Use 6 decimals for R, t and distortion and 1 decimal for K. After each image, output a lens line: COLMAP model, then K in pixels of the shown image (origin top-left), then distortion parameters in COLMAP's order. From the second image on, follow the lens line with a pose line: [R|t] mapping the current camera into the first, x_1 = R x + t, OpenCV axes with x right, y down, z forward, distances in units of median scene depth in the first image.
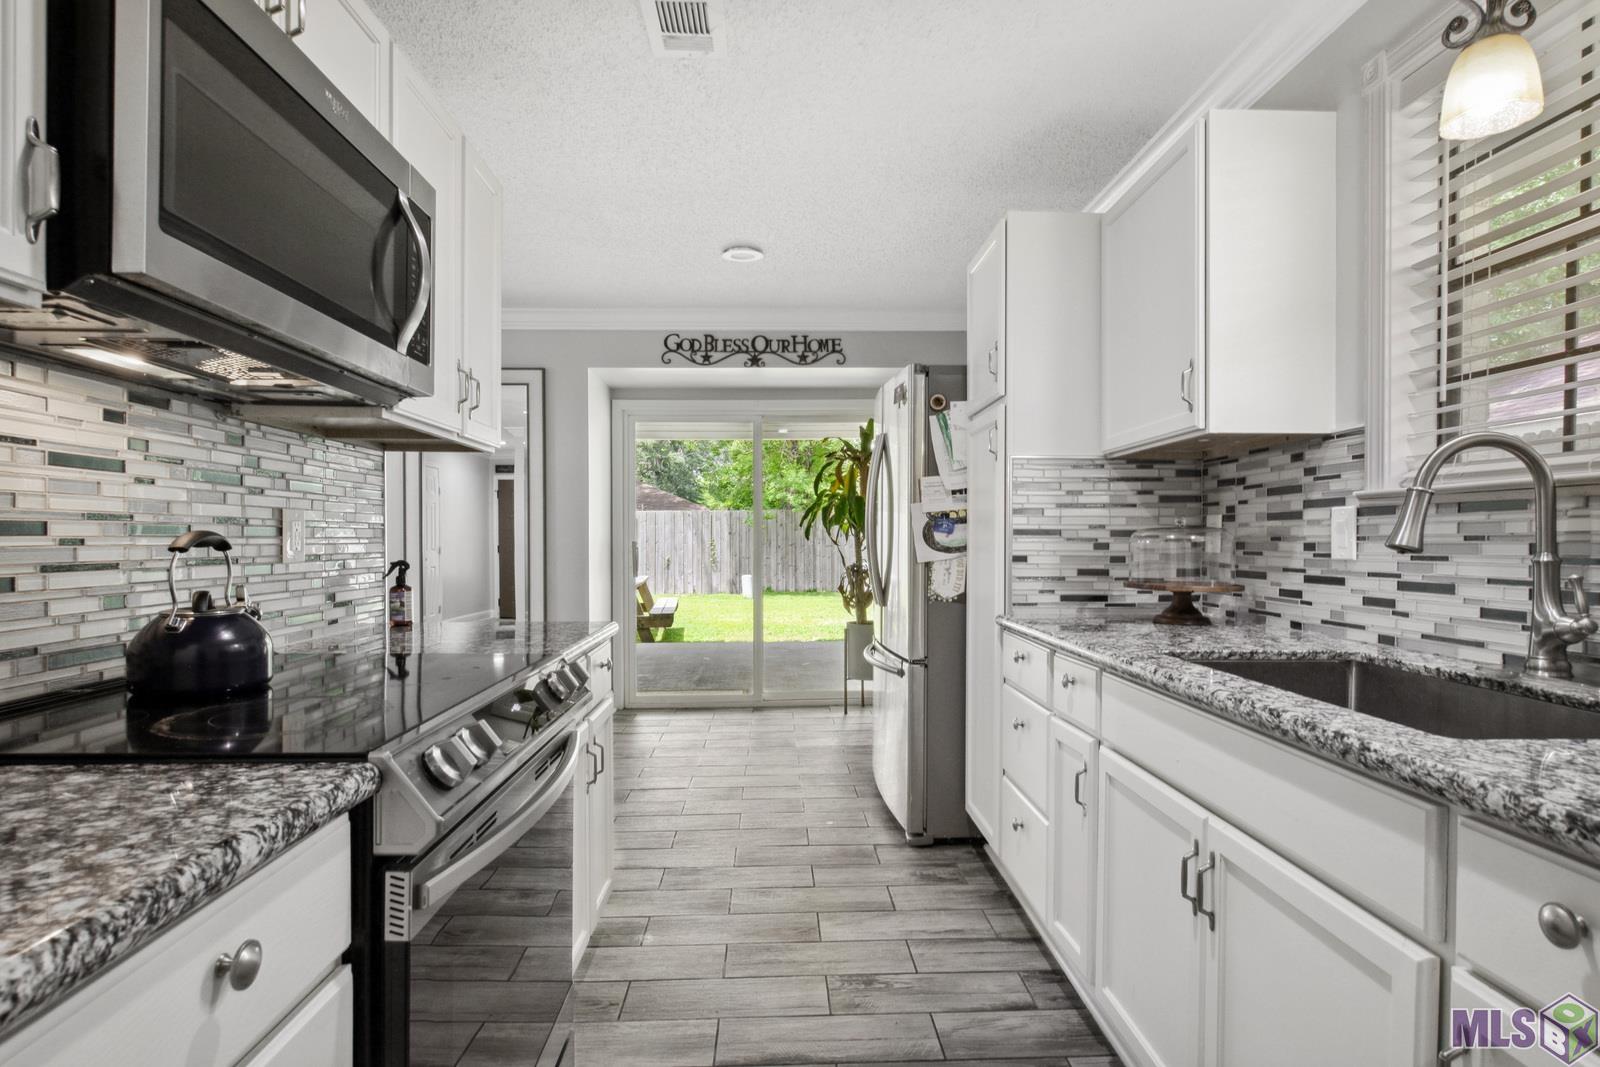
lens RADIAL K [[833.0, 0, 795.3], [0, 833.0, 537.3], [0, 0, 1]] dist [0.000477, 0.000042]
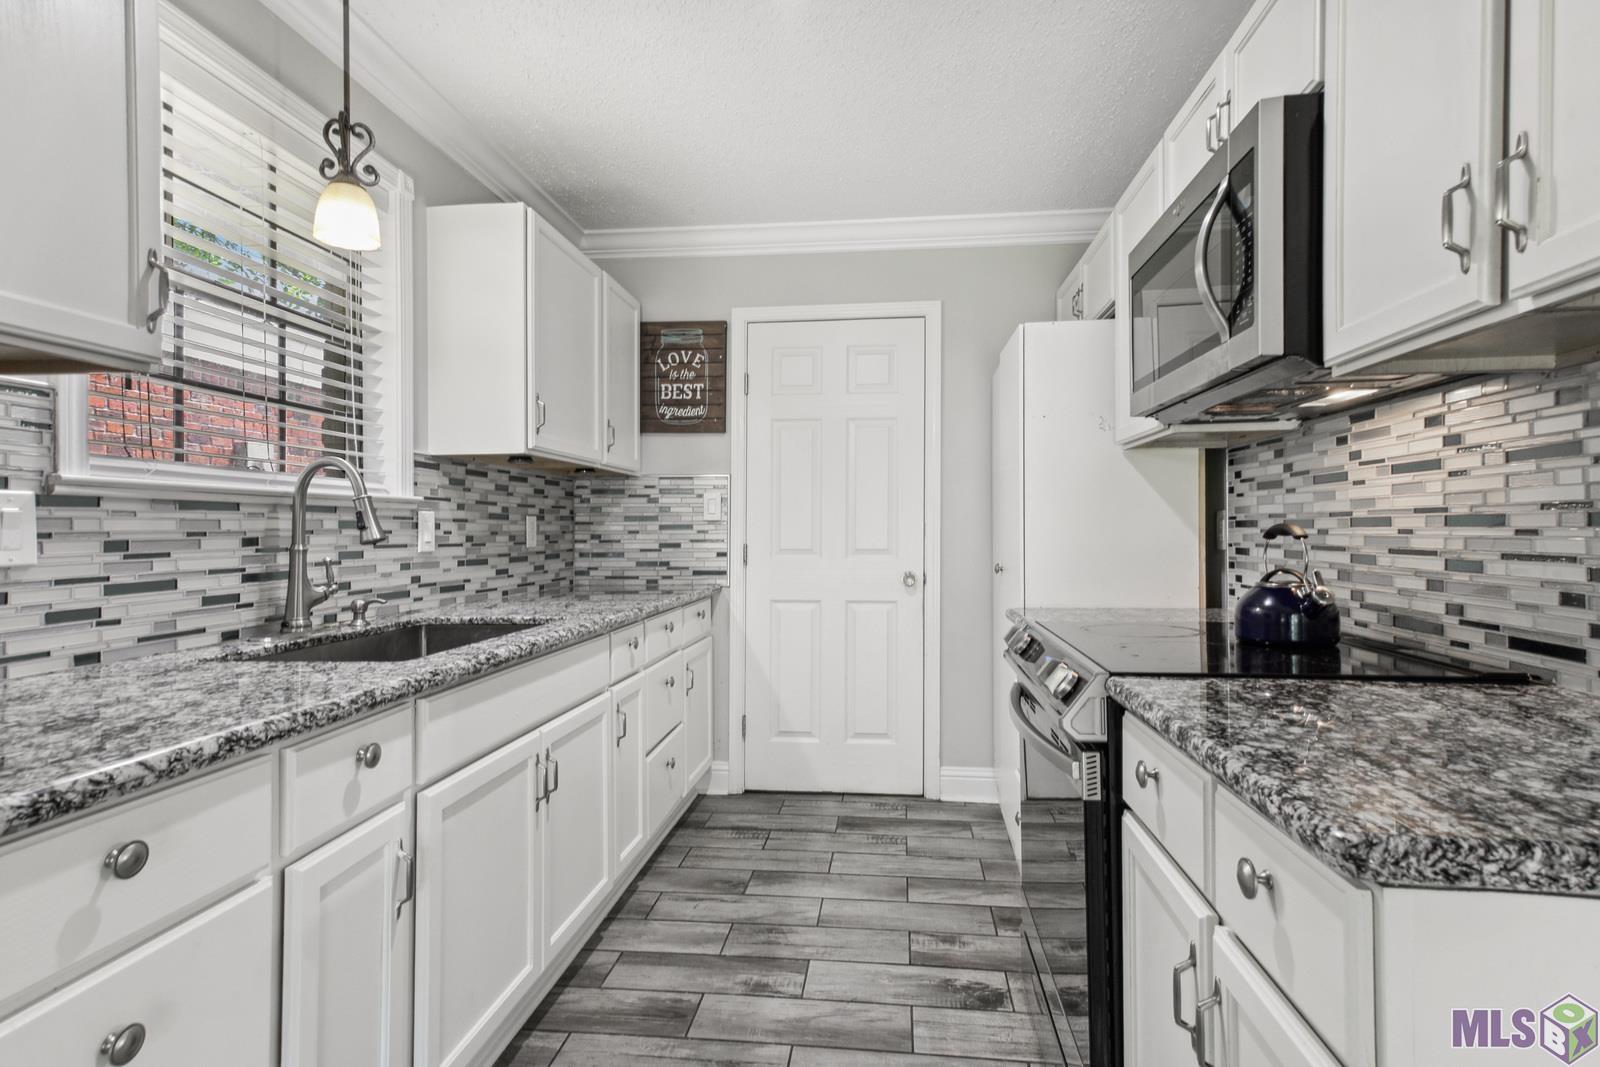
lens RADIAL K [[819.2, 0, 794.9], [0, 819.2, 531.3], [0, 0, 1]] dist [0.003549, 0.000923]
pose [[-0.987374, 0.003775, 0.158363, -0.115269], [0.003918, 0.999992, 0.000588, -0.000043], [-0.158359, 0.001201, -0.987381, 1.852010]]
